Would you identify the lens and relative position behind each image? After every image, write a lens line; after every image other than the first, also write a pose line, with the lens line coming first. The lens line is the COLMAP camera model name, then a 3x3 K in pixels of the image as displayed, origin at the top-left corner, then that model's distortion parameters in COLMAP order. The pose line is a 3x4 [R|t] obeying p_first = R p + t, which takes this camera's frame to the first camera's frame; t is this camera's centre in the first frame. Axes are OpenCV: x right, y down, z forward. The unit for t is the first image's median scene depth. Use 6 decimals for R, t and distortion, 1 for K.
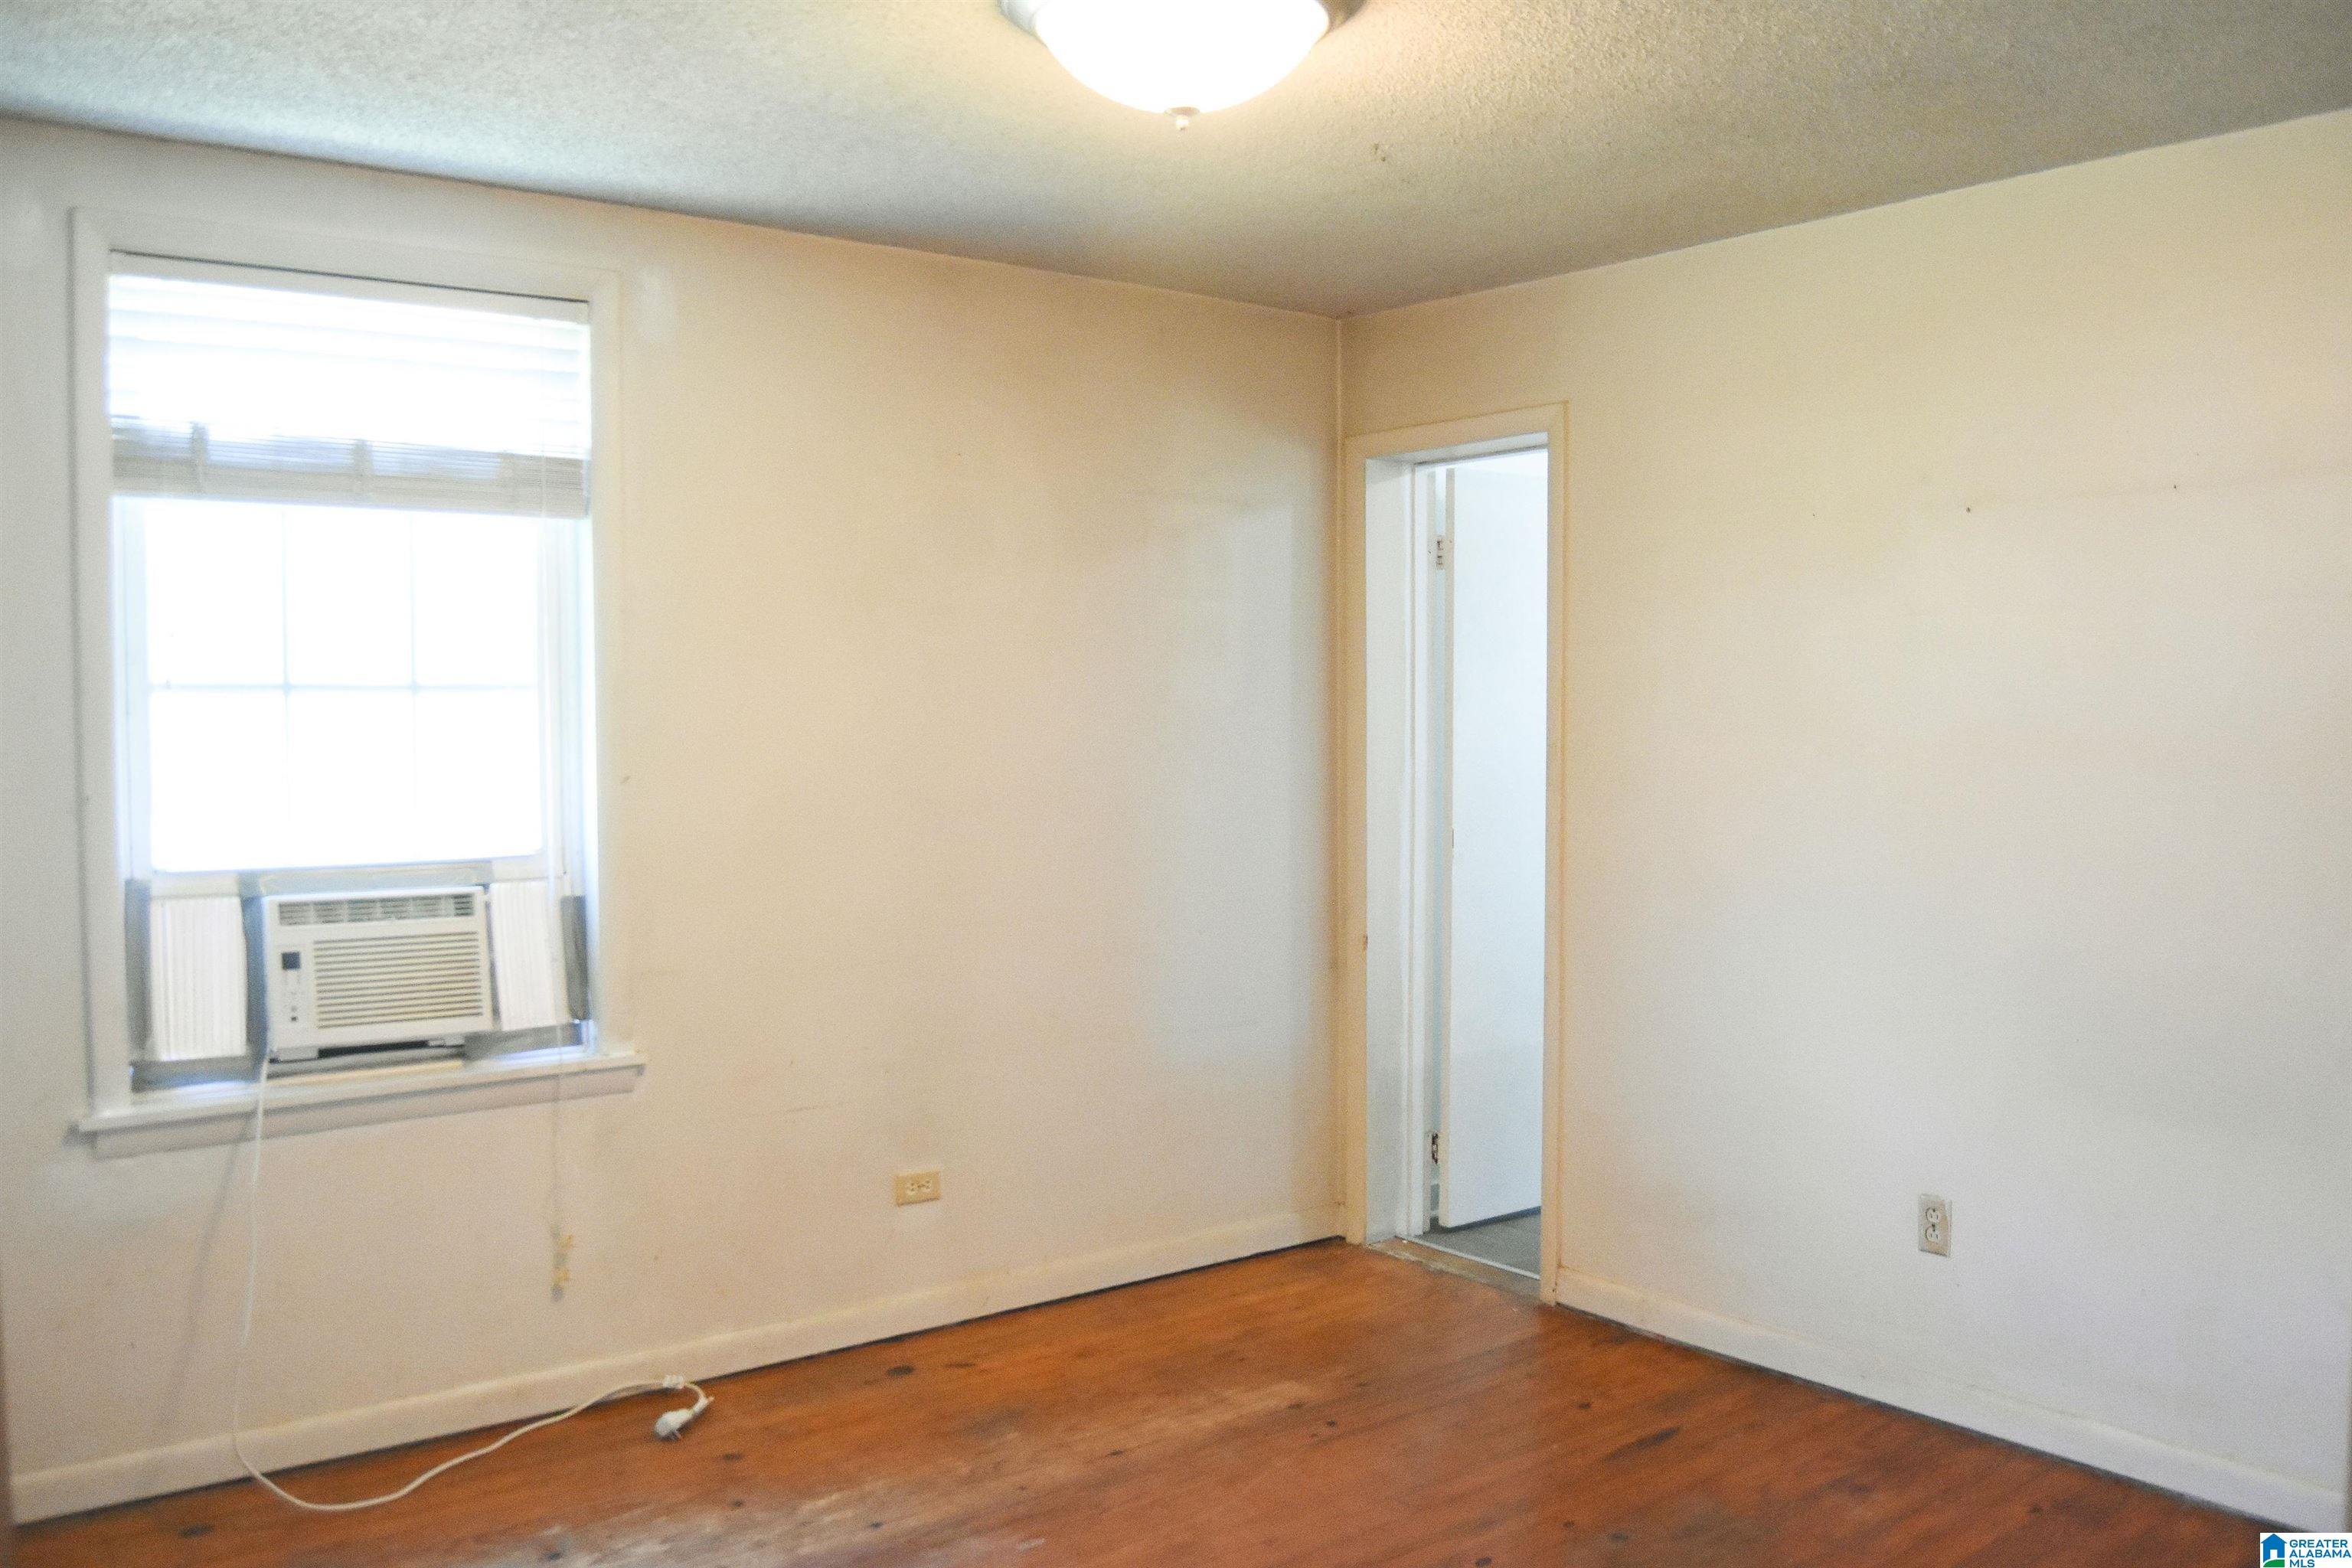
lens RADIAL K [[1979.4, 0, 1233.5], [0, 1979.4, 791.6], [0, 0, 1]] dist [-0.112751, 0.056616]
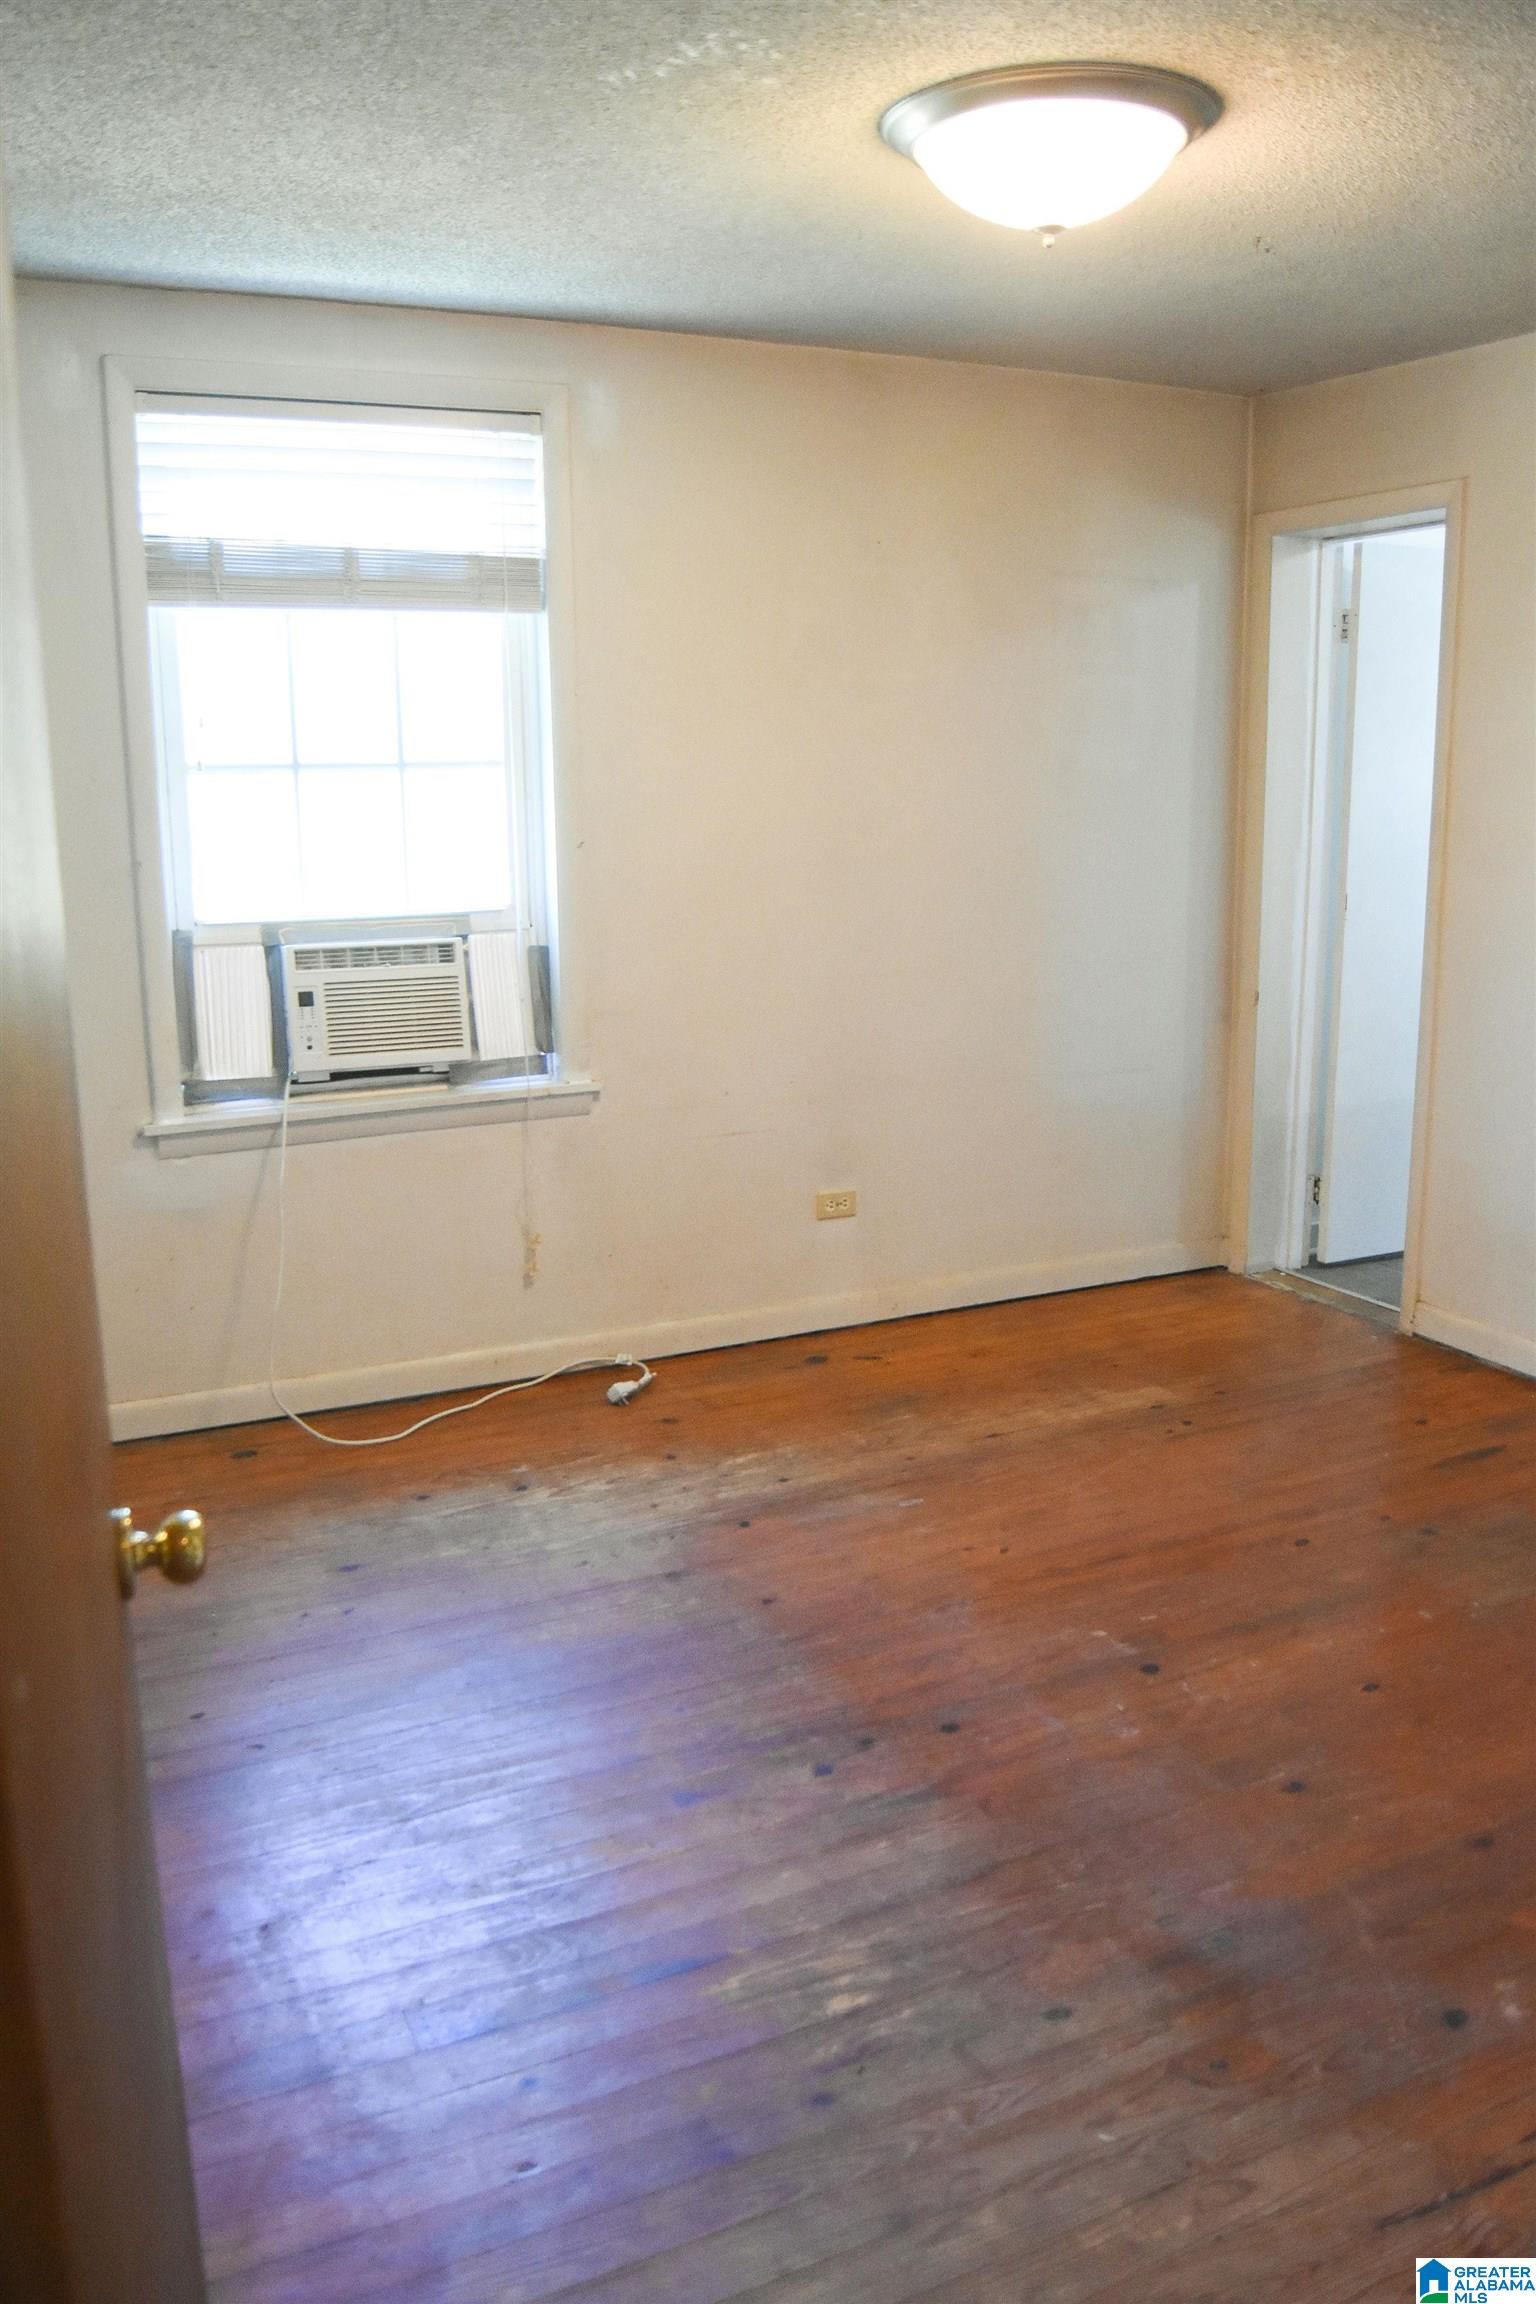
lens RADIAL K [[1939.0, 0, 839.1], [0, 1939.0, 1180.4], [0, 0, 1]] dist [-0.112751, 0.056616]
pose [[0.981191, 0.035480, -0.189751, 0.061529], [-0.002958, 0.985612, 0.168997, -0.003439], [0.193017, -0.165257, 0.967179, -0.099046]]
